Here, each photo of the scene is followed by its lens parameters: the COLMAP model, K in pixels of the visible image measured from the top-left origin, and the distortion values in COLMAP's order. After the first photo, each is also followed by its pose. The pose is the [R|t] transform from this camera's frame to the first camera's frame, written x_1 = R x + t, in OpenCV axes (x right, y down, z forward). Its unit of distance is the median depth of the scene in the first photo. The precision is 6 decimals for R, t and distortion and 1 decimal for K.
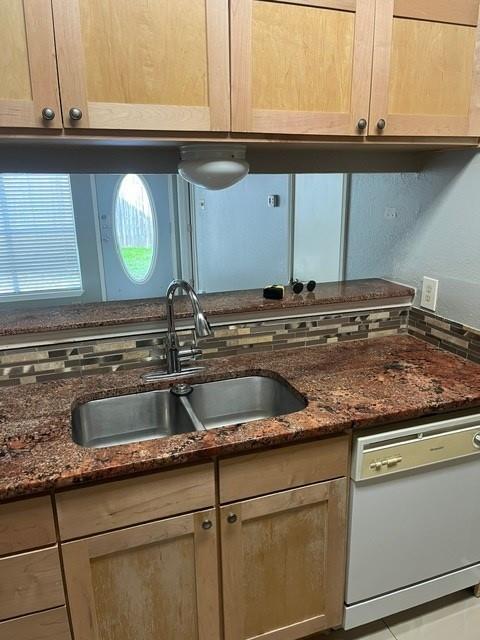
lens RADIAL K [[485.3, 0, 241.0], [0, 485.3, 315.9], [0, 0, 1]] dist [0.031687, -0.003347]
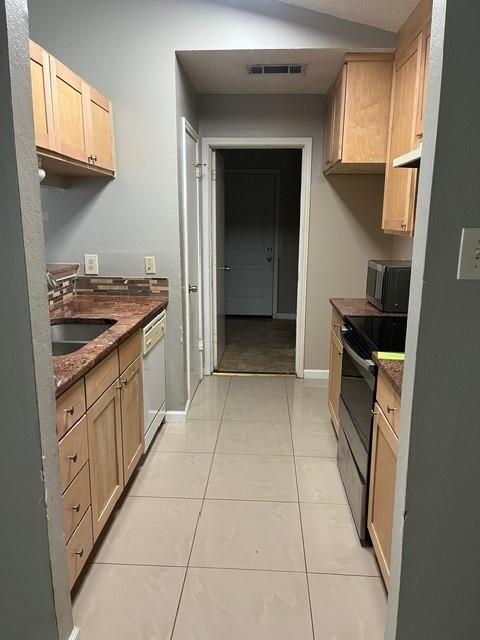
lens RADIAL K [[485.3, 0, 239.7], [0, 485.3, 321.8], [0, 0, 1]] dist [0.031687, -0.003347]
pose [[0.386169, -0.182077, 0.904280, -0.917858], [0.227778, 0.968790, 0.097794, 0.091790], [-0.893863, 0.168210, 0.415589, -0.075719]]
